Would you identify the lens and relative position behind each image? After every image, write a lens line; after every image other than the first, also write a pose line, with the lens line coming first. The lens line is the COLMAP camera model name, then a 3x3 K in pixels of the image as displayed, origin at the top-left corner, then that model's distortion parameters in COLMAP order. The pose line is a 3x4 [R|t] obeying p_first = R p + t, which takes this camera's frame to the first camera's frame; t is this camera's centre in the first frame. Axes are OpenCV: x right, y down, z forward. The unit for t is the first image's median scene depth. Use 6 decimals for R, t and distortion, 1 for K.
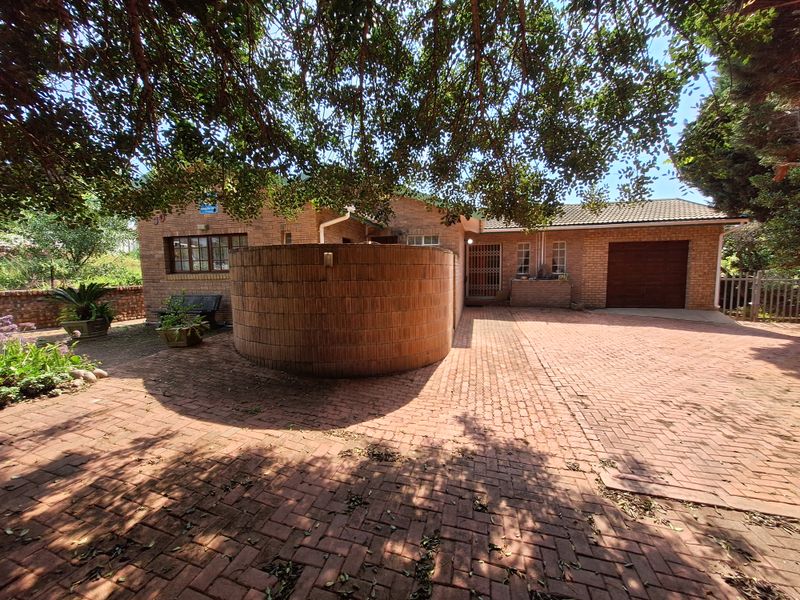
lens RADIAL K [[312.9, 0, 400.0], [0, 312.9, 300.0], [0, 0, 1]] dist [-0.000992, 0.000595]
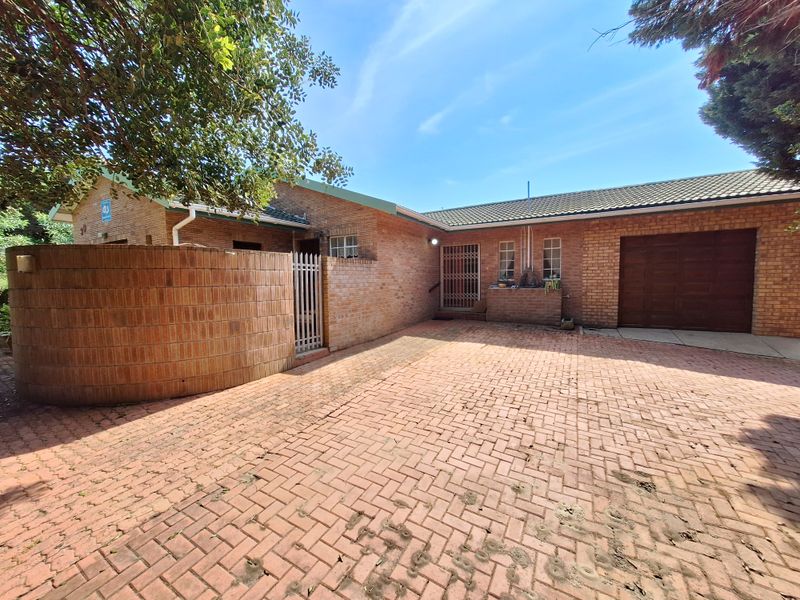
lens RADIAL K [[312.9, 0, 400.0], [0, 312.9, 300.0], [0, 0, 1]] dist [-0.000992, 0.000595]
pose [[0.963404, 0.015076, -0.267630, 0.721734], [-0.020866, 0.999605, -0.018804, -0.026781], [0.267241, 0.023701, 0.963338, 0.335422]]
